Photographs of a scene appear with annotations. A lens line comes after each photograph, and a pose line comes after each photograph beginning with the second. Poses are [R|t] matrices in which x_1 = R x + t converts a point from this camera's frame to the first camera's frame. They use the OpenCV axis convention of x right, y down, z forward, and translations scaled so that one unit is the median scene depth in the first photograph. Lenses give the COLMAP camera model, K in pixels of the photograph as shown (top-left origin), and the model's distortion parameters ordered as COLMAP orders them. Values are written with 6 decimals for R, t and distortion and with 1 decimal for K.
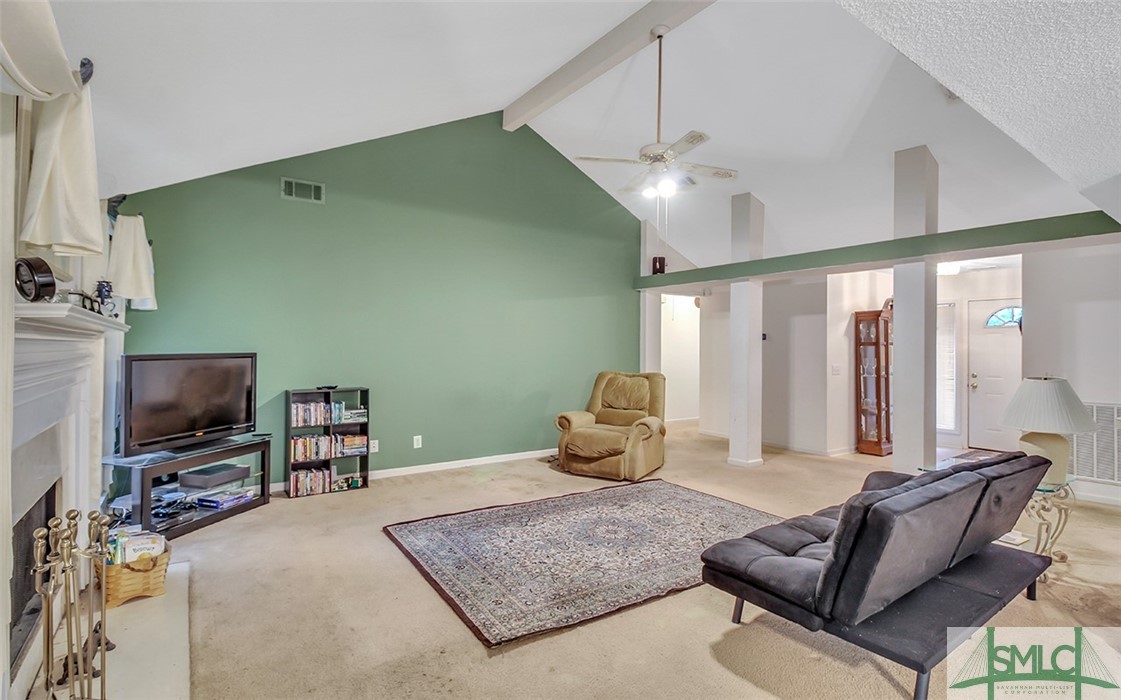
lens RADIAL K [[550.0, 0, 538.7], [0, 550.0, 345.5], [0, 0, 1]] dist [0.000252, -0.000161]
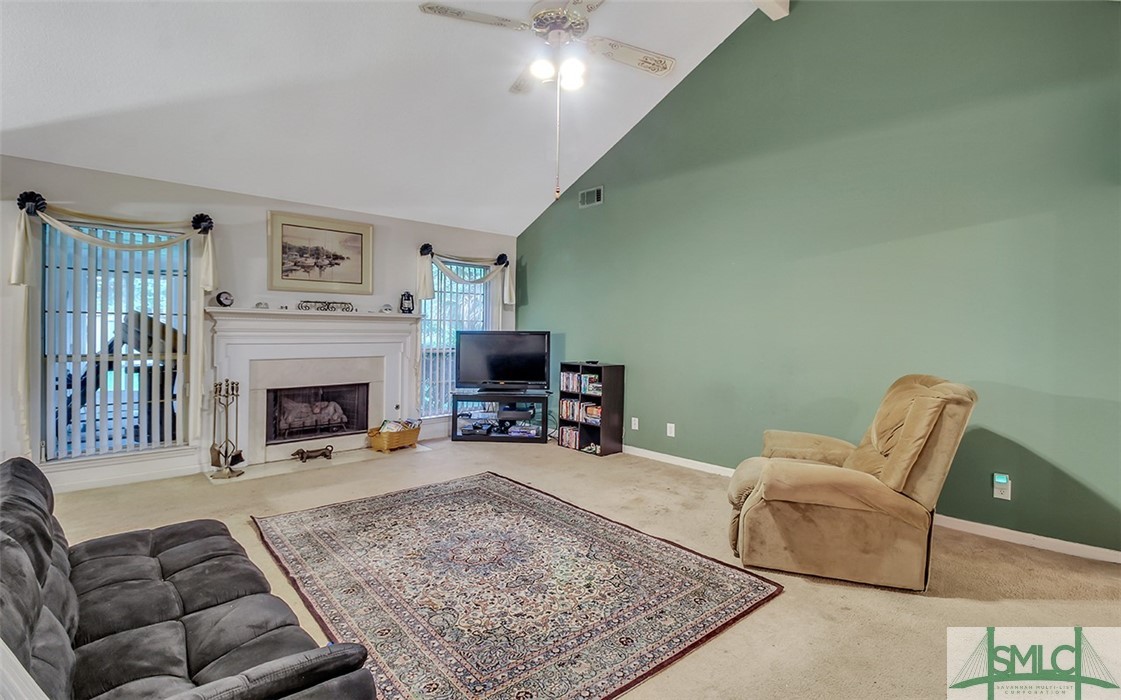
lens RADIAL K [[550.0, 0, 538.7], [0, 550.0, 345.5], [0, 0, 1]] dist [0.000252, -0.000161]
pose [[0.125776, 0.030490, -0.991590, 0.788070], [-0.010921, 0.999510, 0.029348, 0.007695], [0.991999, 0.007138, 0.126047, 0.770697]]
